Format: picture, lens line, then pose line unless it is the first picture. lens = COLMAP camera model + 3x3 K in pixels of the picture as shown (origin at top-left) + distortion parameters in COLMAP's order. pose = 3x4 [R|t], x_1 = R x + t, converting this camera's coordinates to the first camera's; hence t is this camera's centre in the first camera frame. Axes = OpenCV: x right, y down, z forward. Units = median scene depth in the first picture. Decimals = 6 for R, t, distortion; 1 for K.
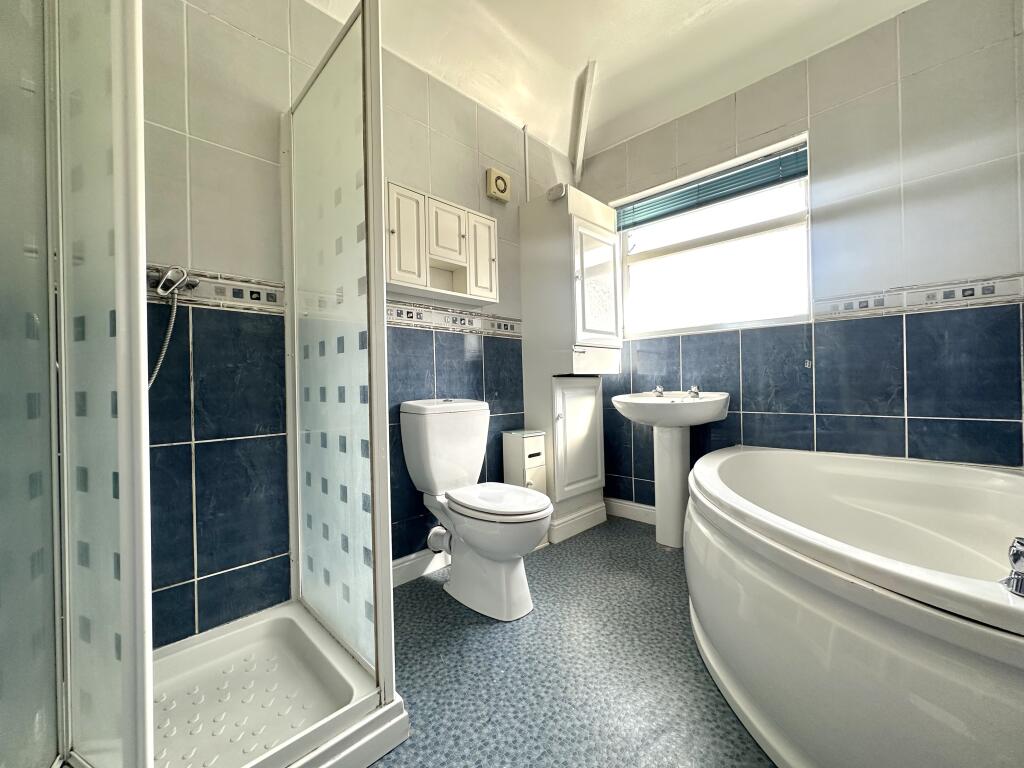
lens RADIAL K [[412.8, 0, 512.2], [0, 412.8, 380.1], [0, 0, 1]] dist [-0.001289, -0.000125]
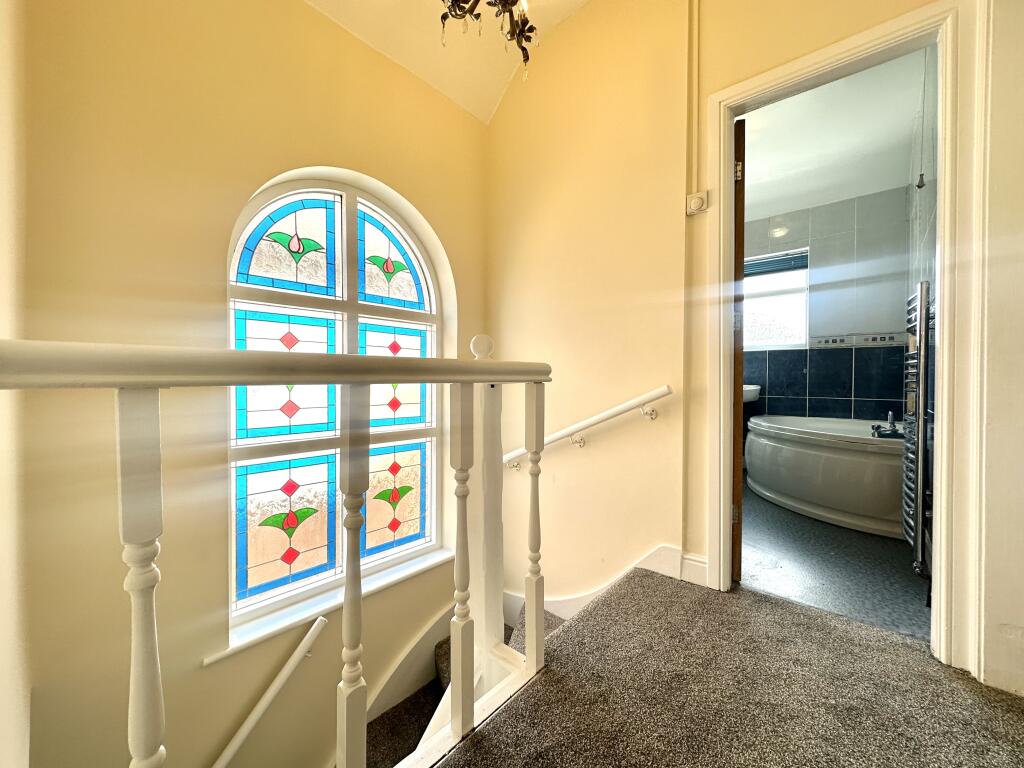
lens RADIAL K [[418.8, 0, 512.0], [0, 418.8, 384.0], [0, 0, 1]] dist [0.001143, 0.000114]
pose [[0.997506, 0.026175, 0.065553, -0.755703], [-0.026959, 0.999575, 0.011105, 0.036629], [-0.065235, -0.012844, 0.997787, -0.838187]]
